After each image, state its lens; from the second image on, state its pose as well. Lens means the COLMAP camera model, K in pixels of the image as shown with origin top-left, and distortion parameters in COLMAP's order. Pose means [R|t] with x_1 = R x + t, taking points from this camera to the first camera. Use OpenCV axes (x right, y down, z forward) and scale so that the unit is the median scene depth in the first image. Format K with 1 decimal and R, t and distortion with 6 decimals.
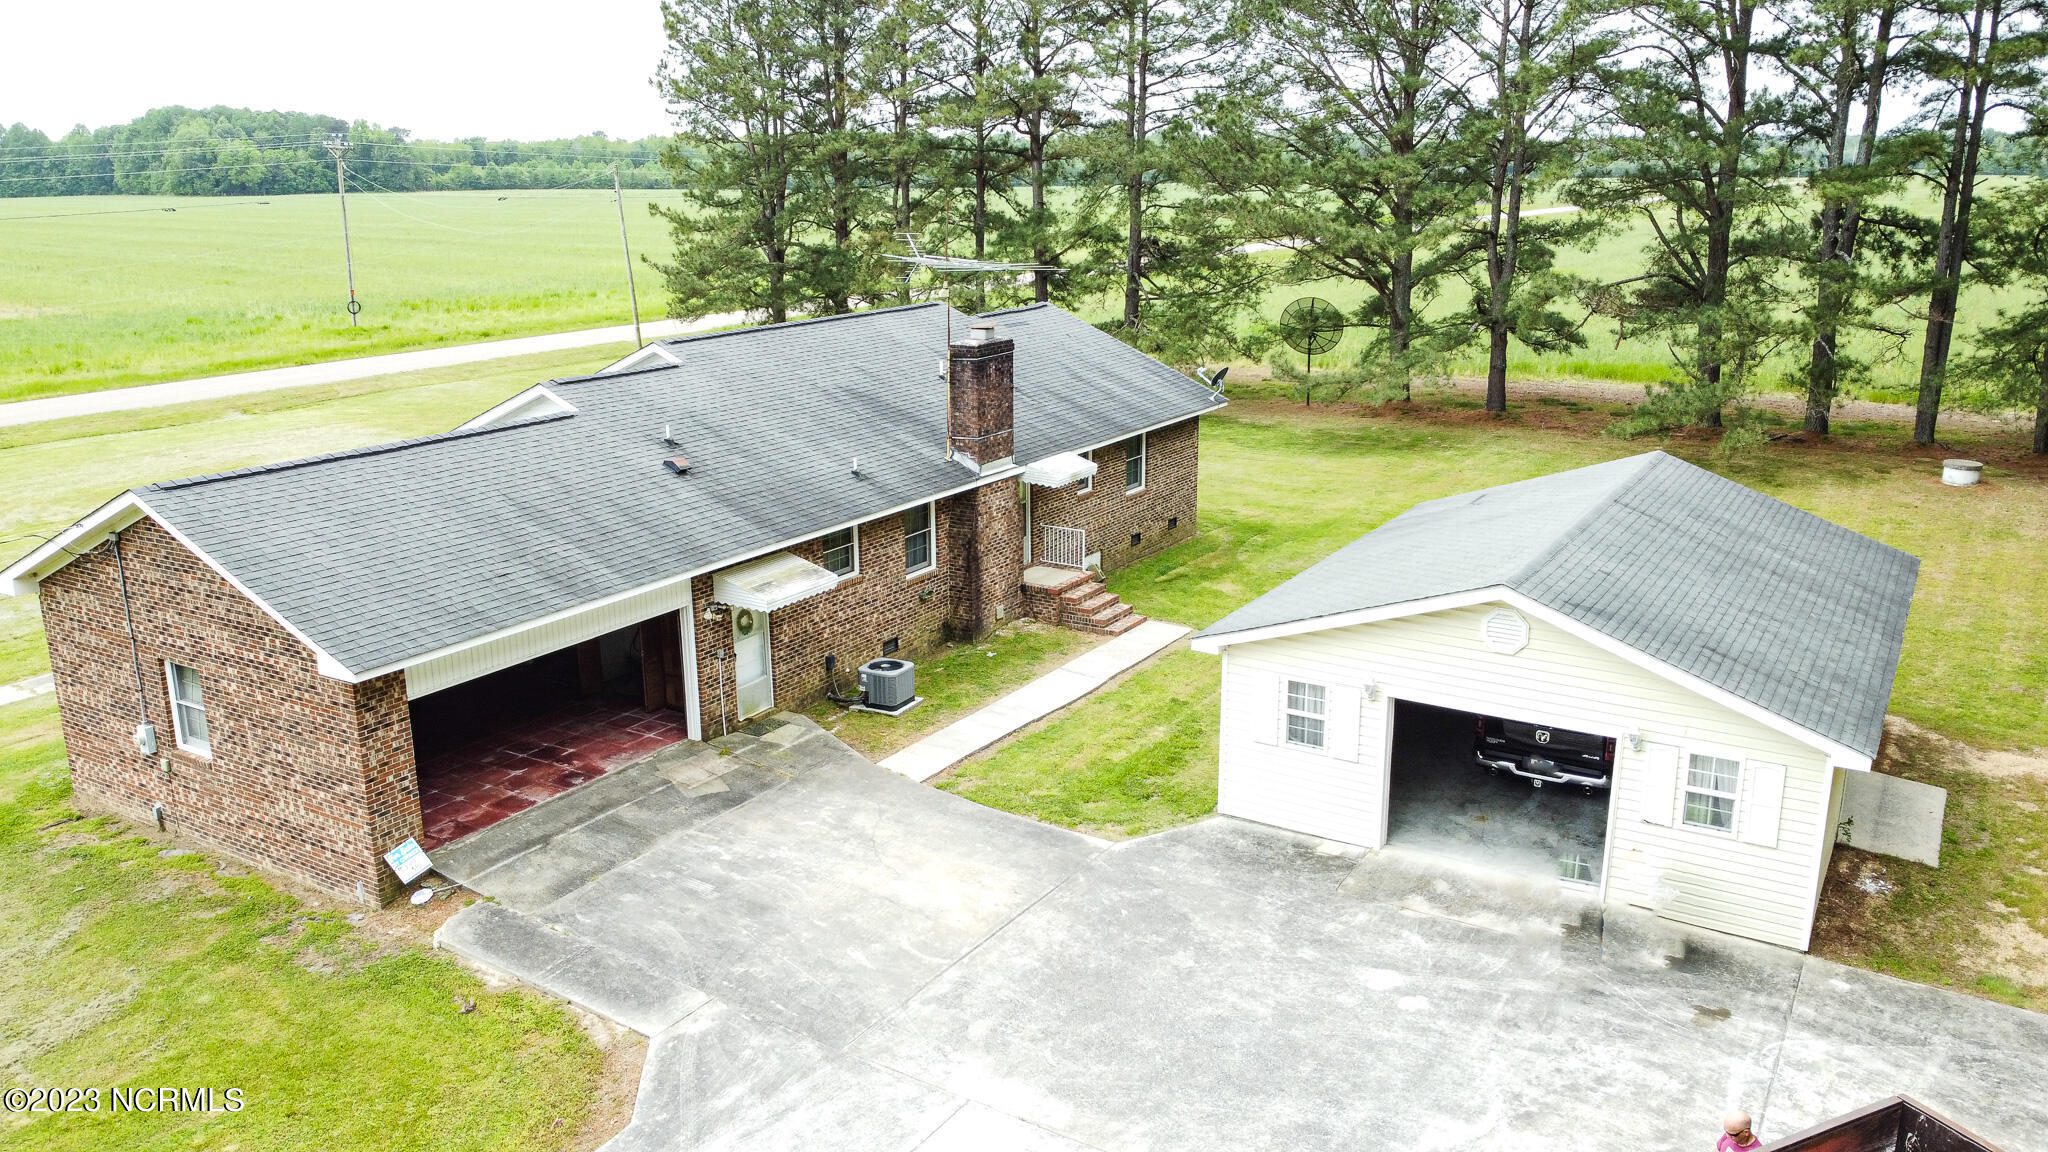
lens RADIAL K [[1554.3, 0, 1016.0], [0, 1554.3, 568.3], [0, 0, 1]] dist [0.009656, -0.027276]
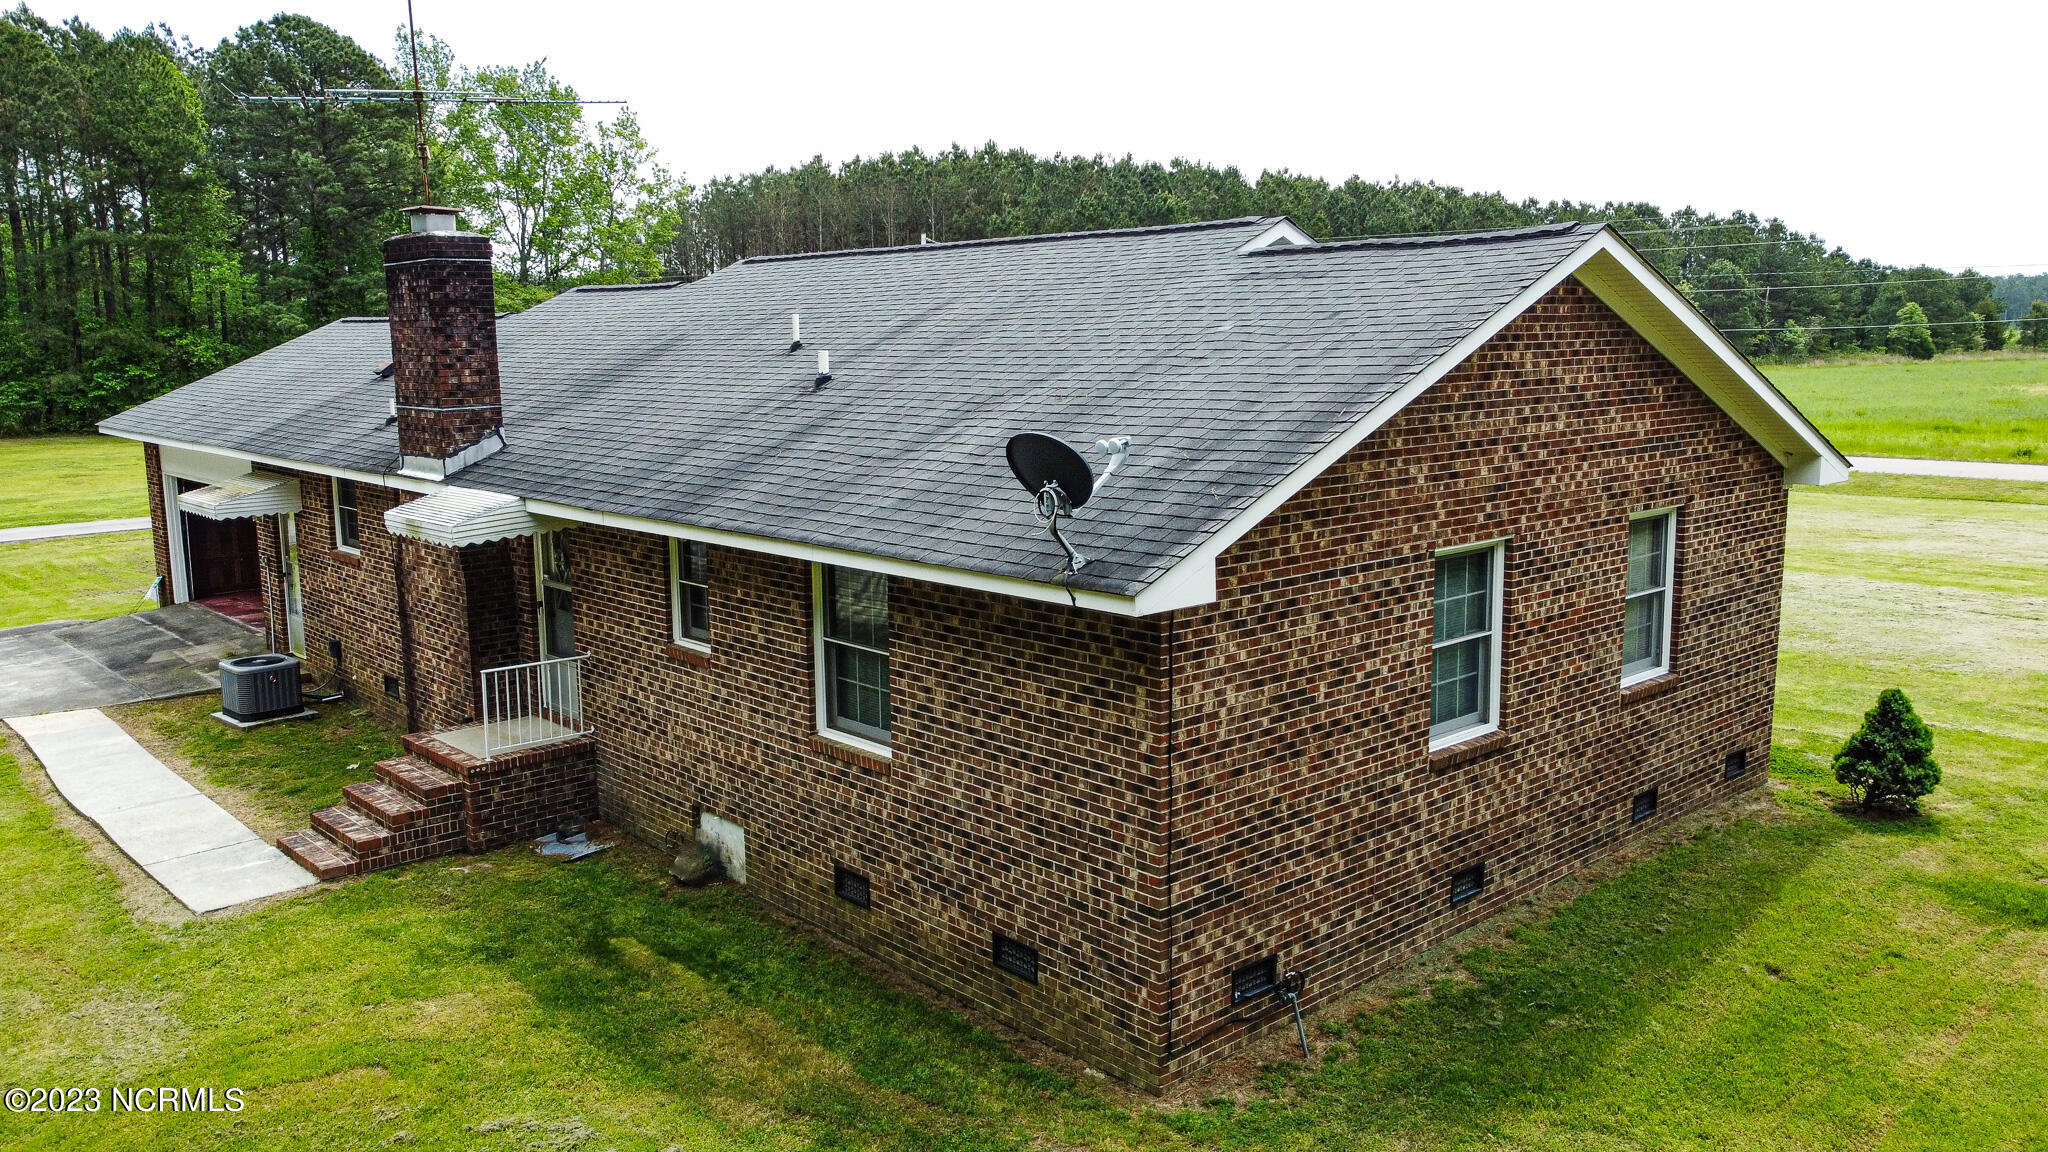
lens RADIAL K [[1554.3, 0, 1012.3], [0, 1554.3, 567.0], [0, 0, 1]] dist [0.009656, -0.027276]
pose [[-0.273196, 0.161102, -0.948372, 0.629304], [-0.227992, 0.946943, 0.226537, -0.281283], [0.934550, 0.278111, -0.221971, 1.821921]]
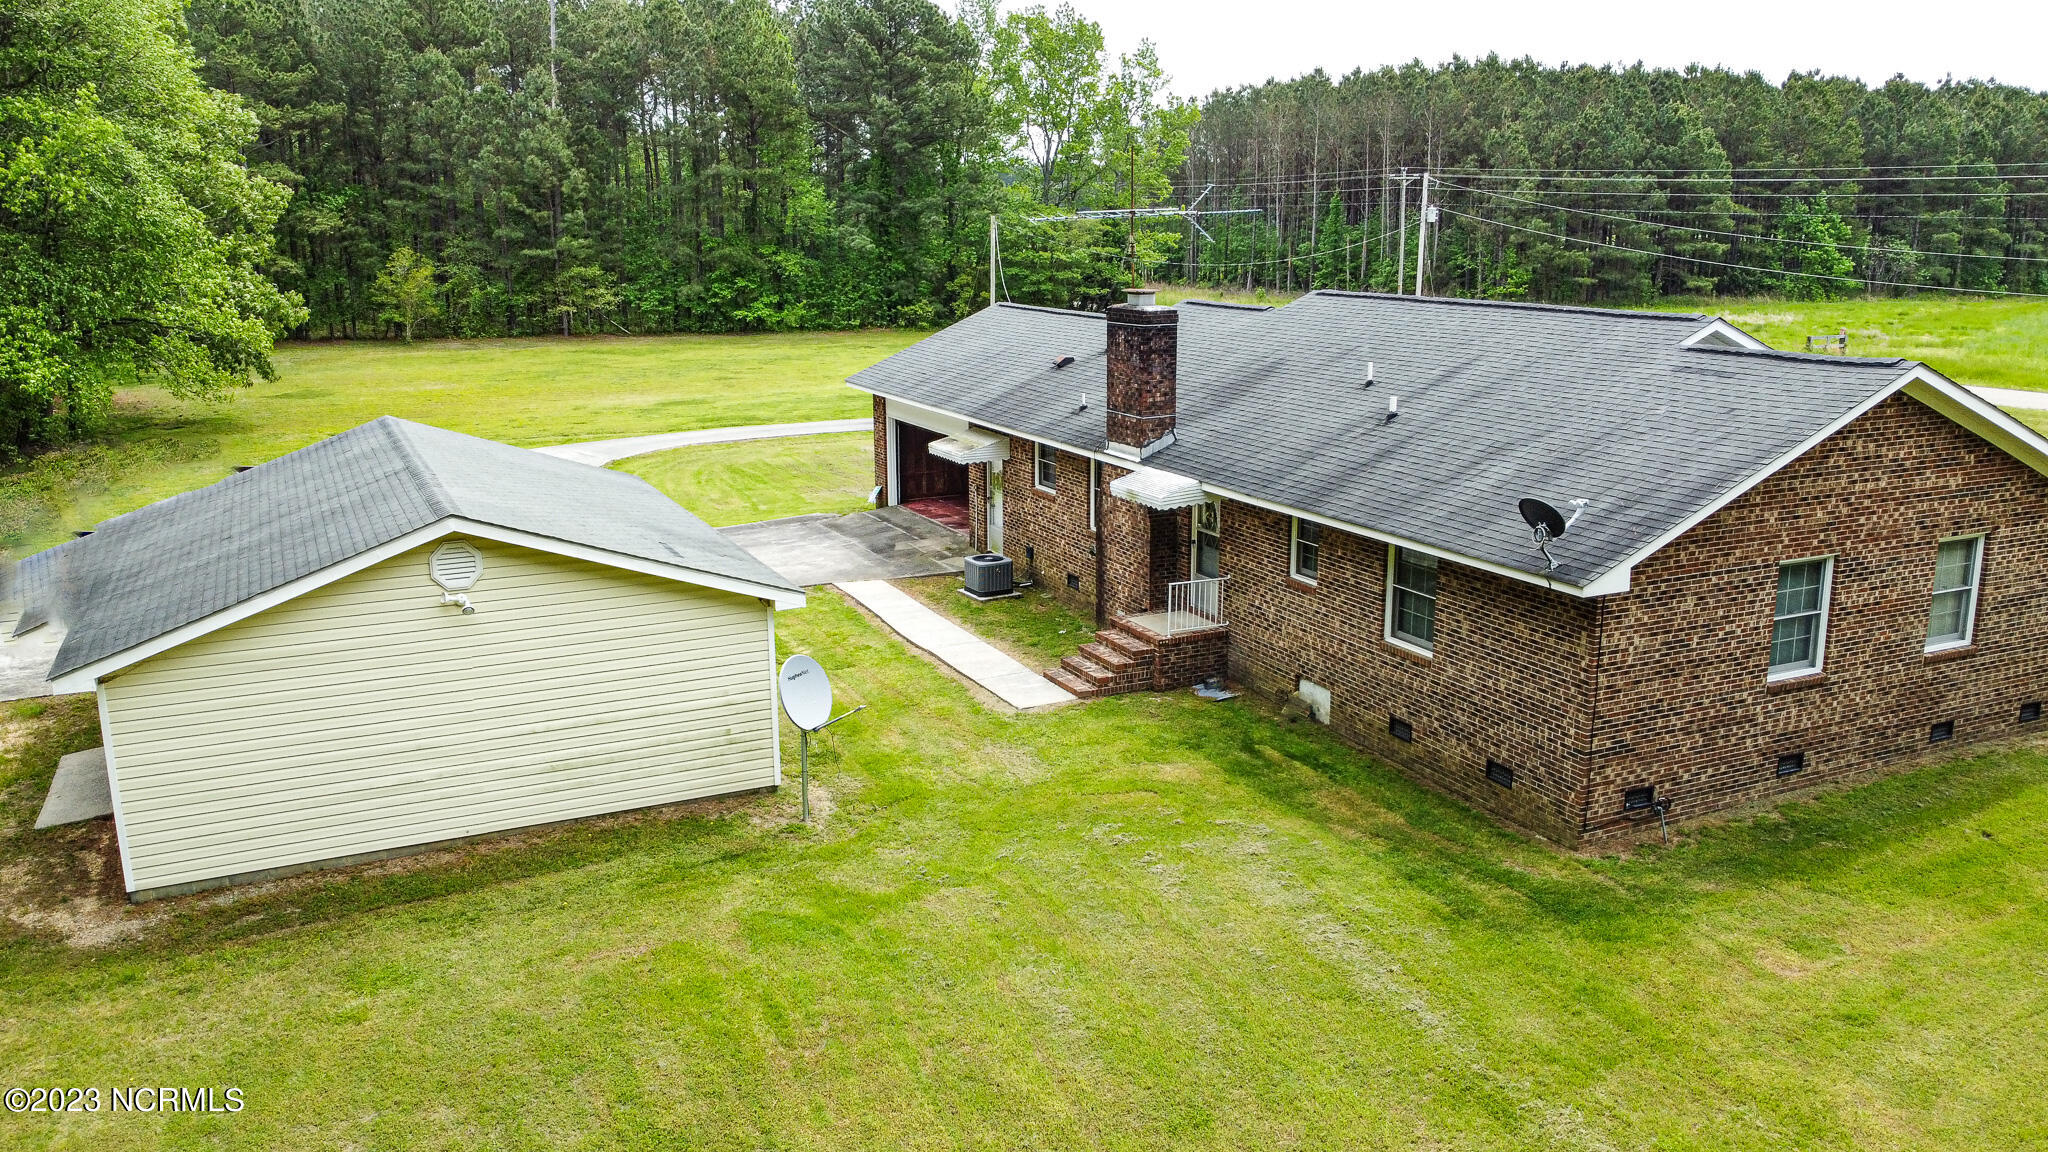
lens RADIAL K [[1554.3, 0, 1008.1], [0, 1554.3, 578.9], [0, 0, 1]] dist [0.009656, -0.027276]
pose [[-0.543258, 0.207479, -0.813526, 1.033147], [-0.198257, 0.909876, 0.364444, -0.421544], [0.815822, 0.359274, -0.453163, 1.881570]]
